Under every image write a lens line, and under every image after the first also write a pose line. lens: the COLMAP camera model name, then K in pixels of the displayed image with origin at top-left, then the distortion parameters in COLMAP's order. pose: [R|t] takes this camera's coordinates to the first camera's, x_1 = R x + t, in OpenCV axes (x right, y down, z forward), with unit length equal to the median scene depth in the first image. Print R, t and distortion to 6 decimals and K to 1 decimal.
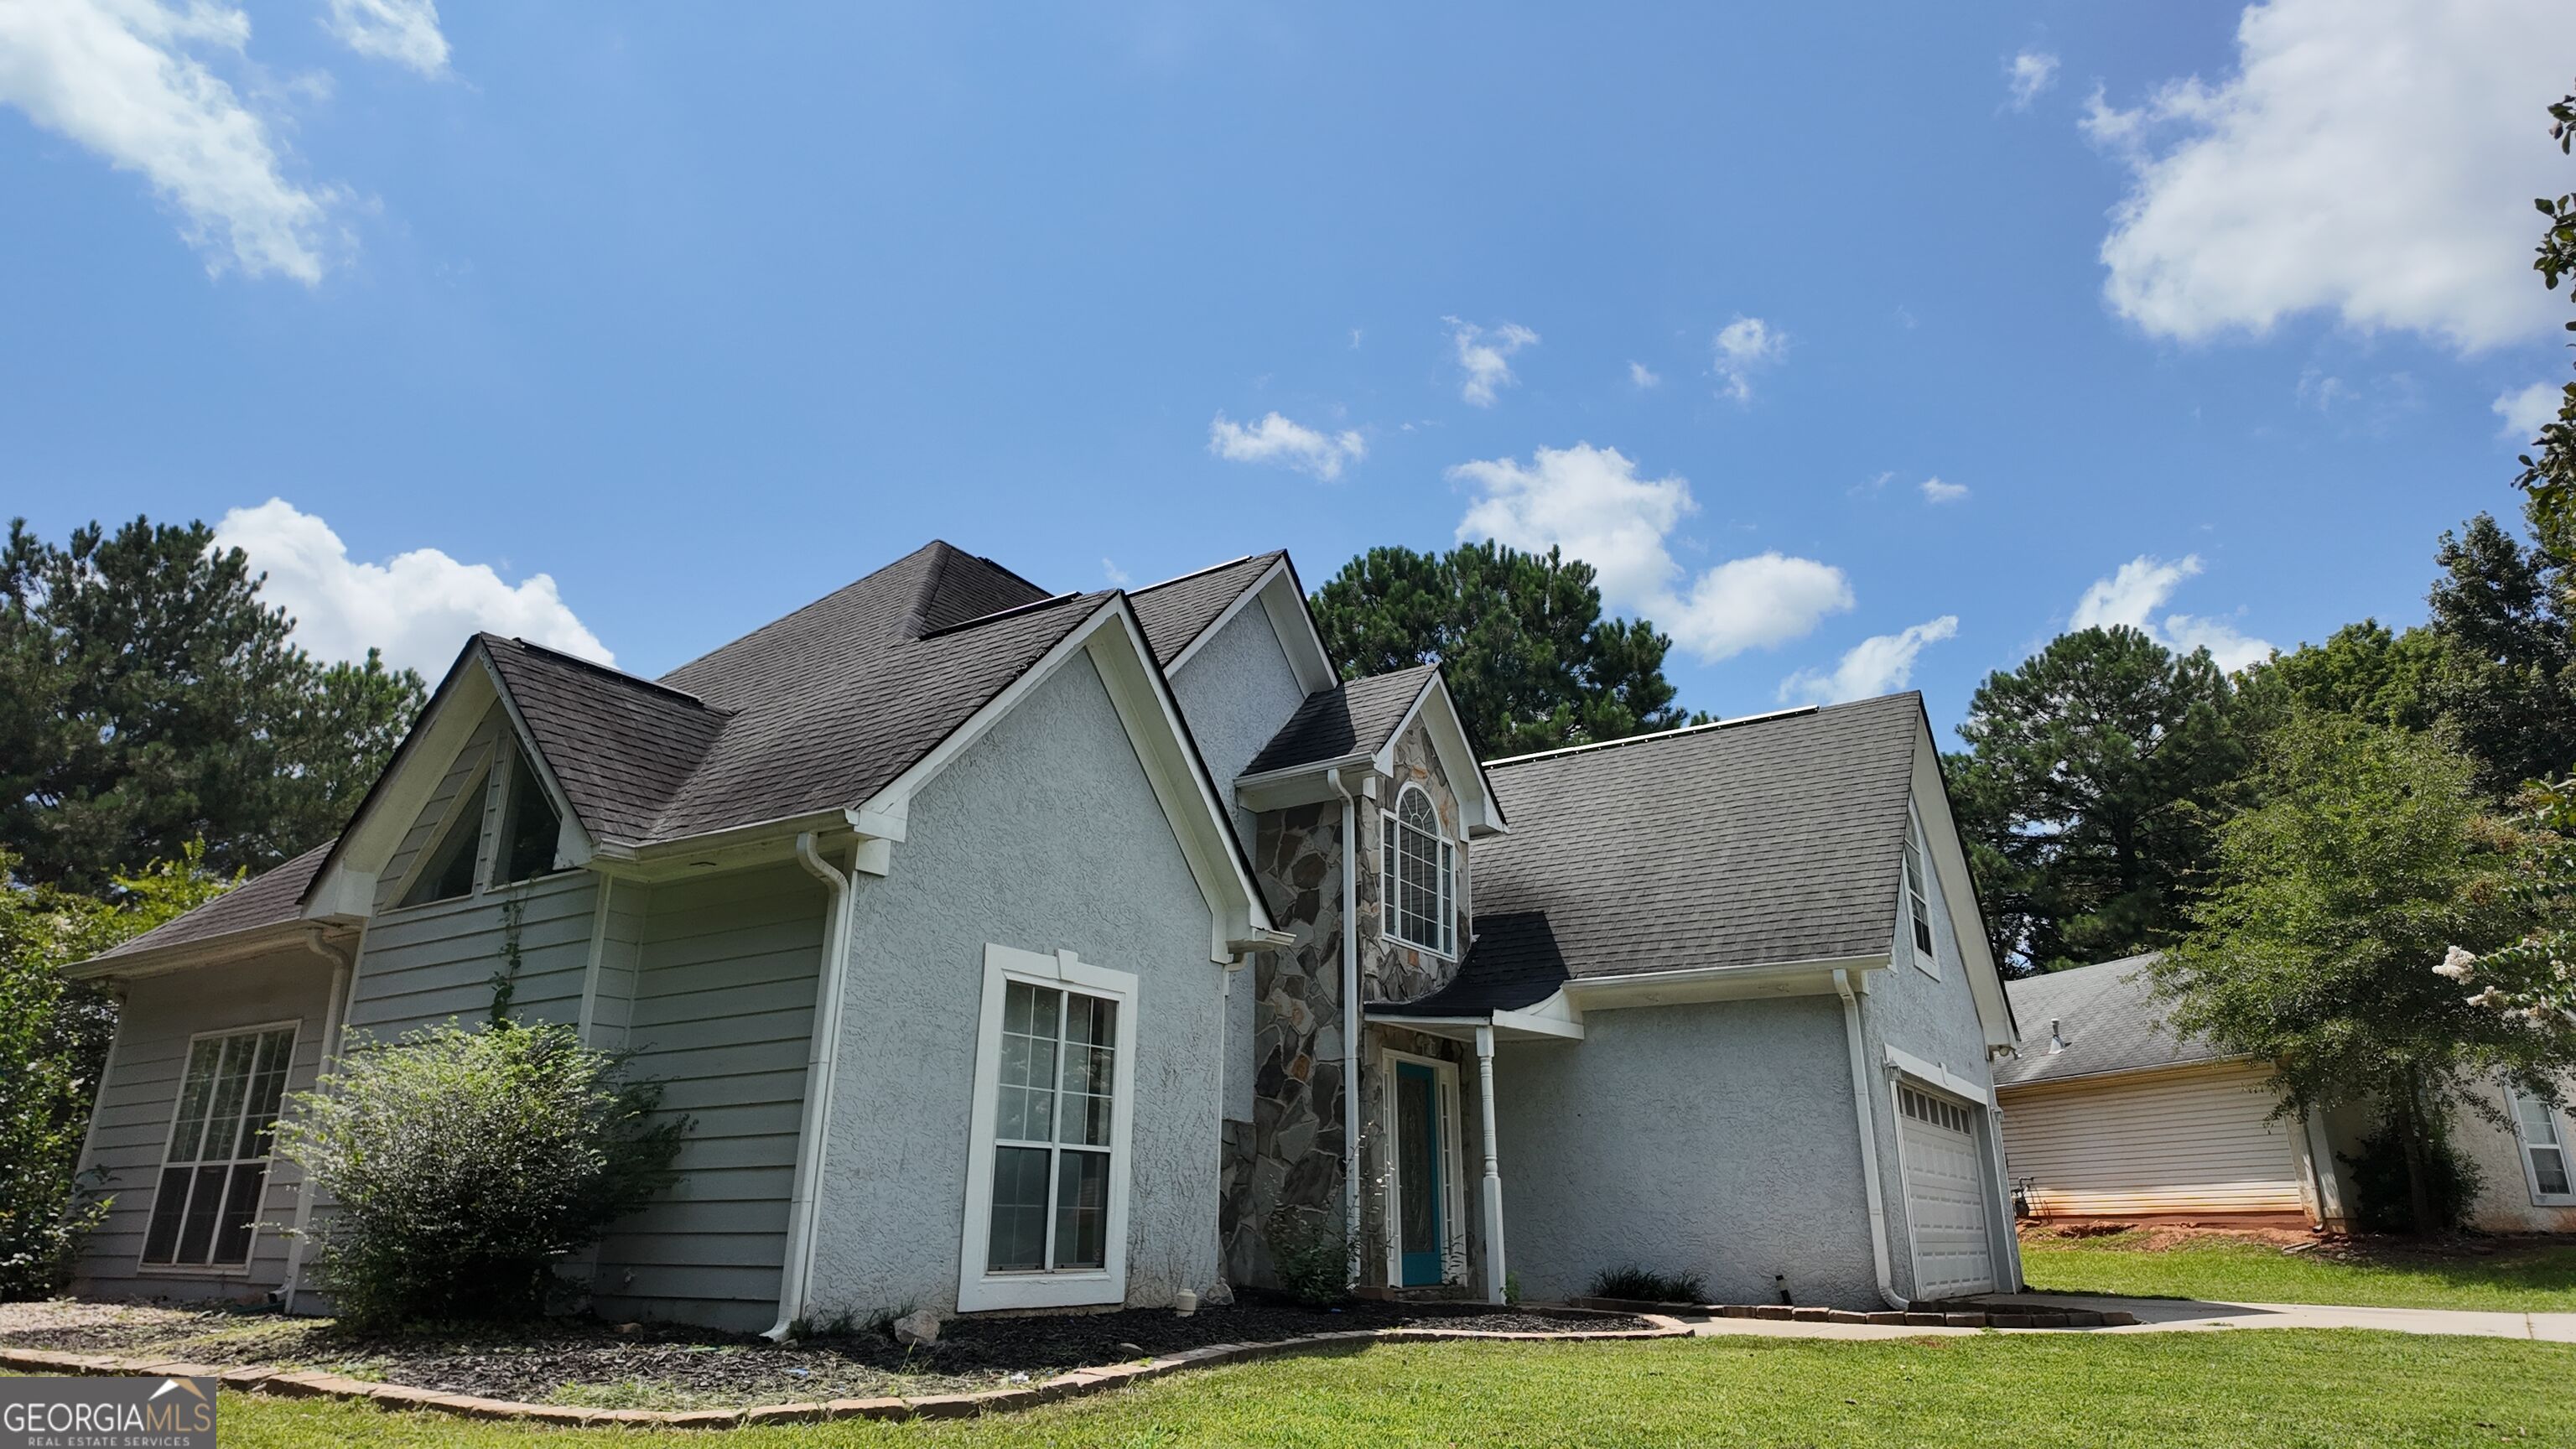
lens RADIAL K [[1481.7, 0, 1288.0], [0, 1481.7, 724.5], [0, 0, 1]] dist [0.093375, -0.110101]
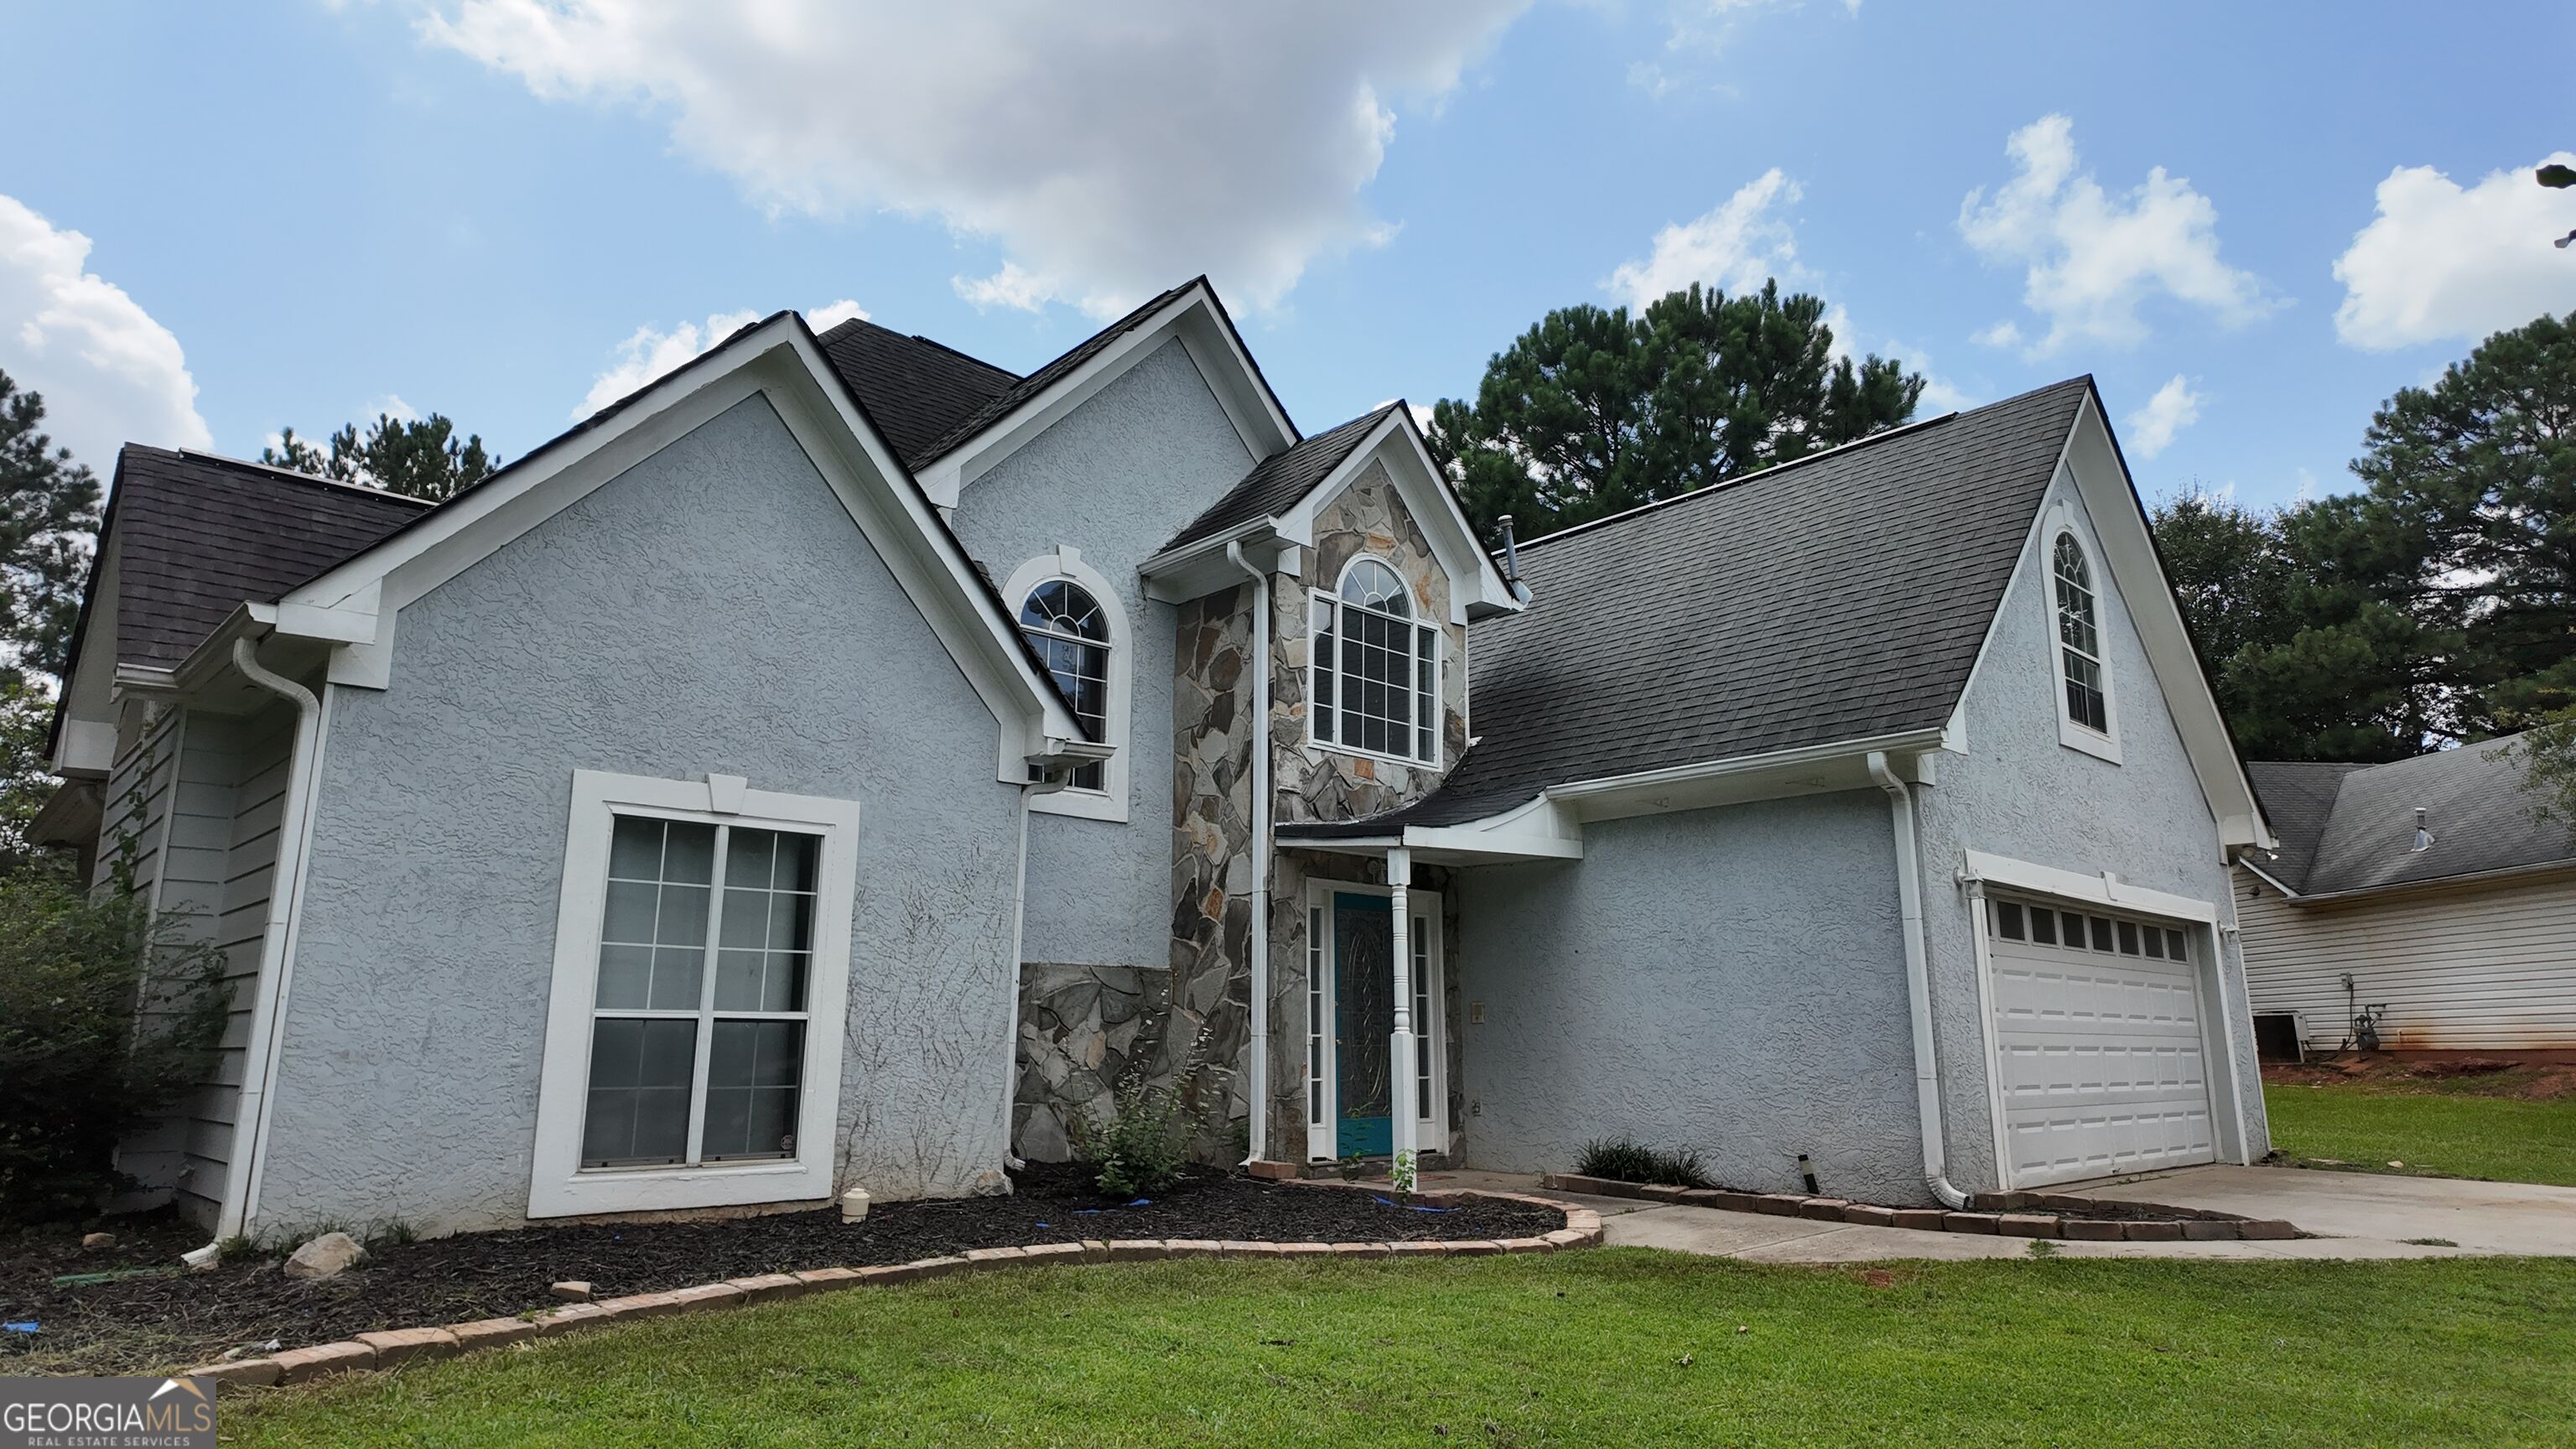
lens RADIAL K [[1481.7, 0, 1288.0], [0, 1481.7, 724.5], [0, 0, 1]] dist [0.093375, -0.110101]
pose [[0.970520, -0.053400, -0.235031, 0.248932], [0.079219, 0.991644, 0.101814, 0.050203], [0.227631, -0.117431, 0.966641, 0.220694]]
